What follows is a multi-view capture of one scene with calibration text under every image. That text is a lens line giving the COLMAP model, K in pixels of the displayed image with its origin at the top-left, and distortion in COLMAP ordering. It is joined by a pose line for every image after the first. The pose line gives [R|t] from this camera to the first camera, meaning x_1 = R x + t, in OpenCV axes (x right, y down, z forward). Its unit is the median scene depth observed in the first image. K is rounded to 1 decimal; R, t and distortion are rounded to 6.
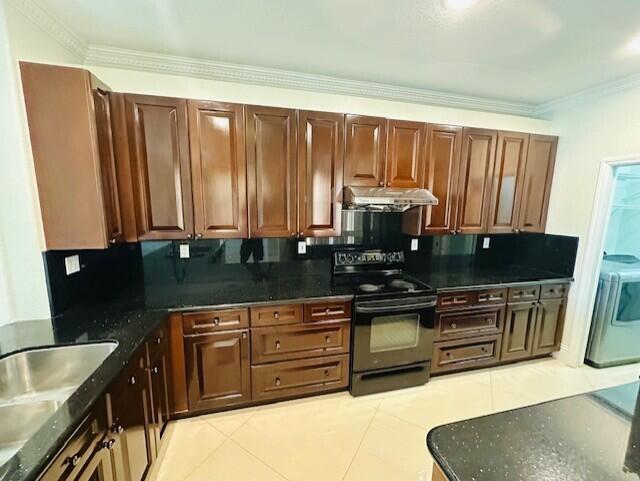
lens RADIAL K [[260.0, 0, 320.0], [0, 260.0, 240.5], [0, 0, 1]] dist [-0.001077, -0.000058]
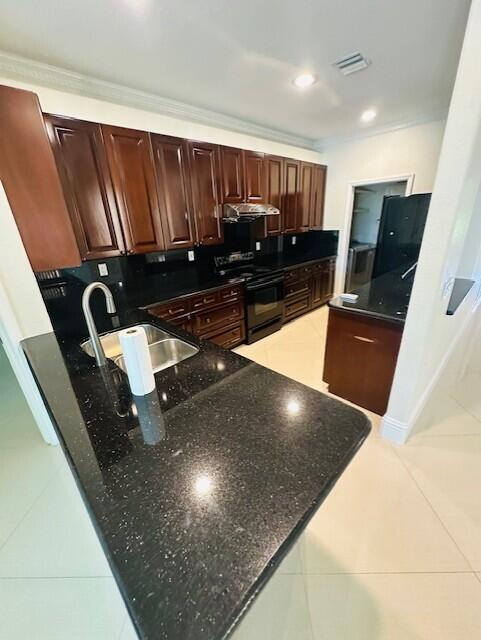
lens RADIAL K [[249.8, 0, 224.7], [0, 249.8, 317.8], [0, 0, 1]] dist [-0.000663, -0.000043]
pose [[0.879640, -0.228689, 0.417055, -0.500461], [0.139115, 0.962186, 0.234191, 0.054344], [-0.454841, -0.147985, 0.878191, -0.204527]]
